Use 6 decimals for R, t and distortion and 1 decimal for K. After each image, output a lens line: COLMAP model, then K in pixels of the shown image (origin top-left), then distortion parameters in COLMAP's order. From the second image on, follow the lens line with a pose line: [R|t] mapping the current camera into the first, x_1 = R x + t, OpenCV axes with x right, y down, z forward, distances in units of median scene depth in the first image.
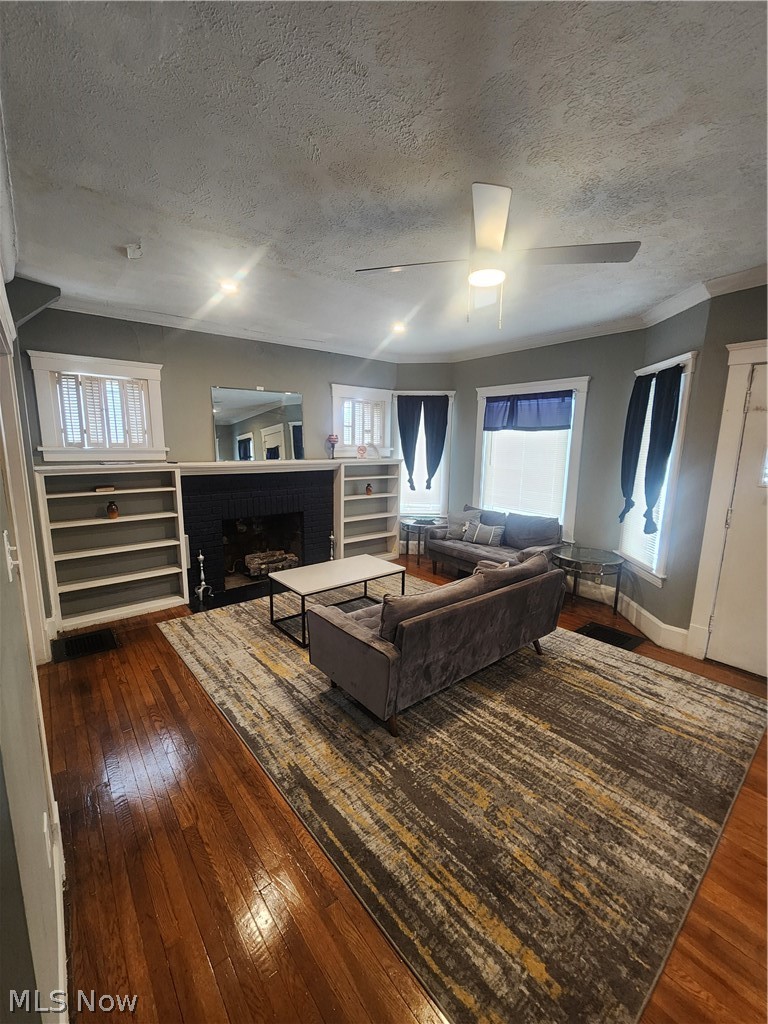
lens RADIAL K [[417.7, 0, 379.9], [0, 417.7, 512.3], [0, 0, 1]] dist [-0.002644, -0.000158]
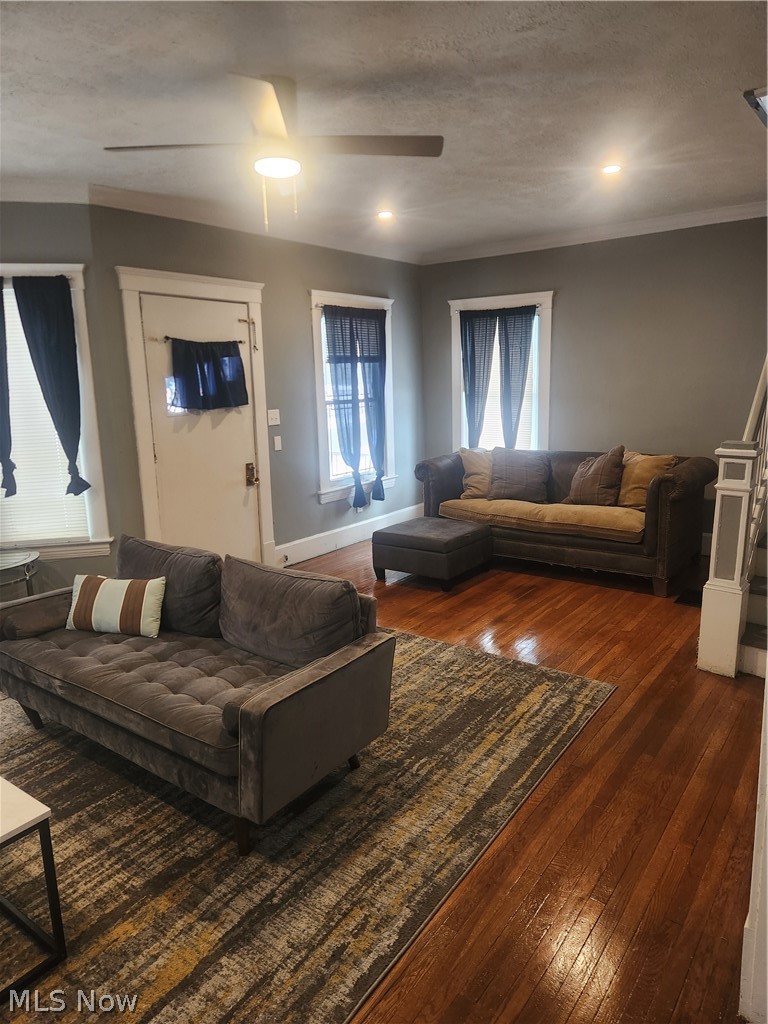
lens RADIAL K [[684.7, 0, 381.9], [0, 684.7, 510.8], [0, 0, 1]] dist [0.000657, 0.000817]
pose [[-0.245791, -0.191523, 0.950214, -1.201547], [0.199270, 0.949364, 0.242896, -0.202313], [-0.948619, 0.249051, -0.195180, 1.259511]]
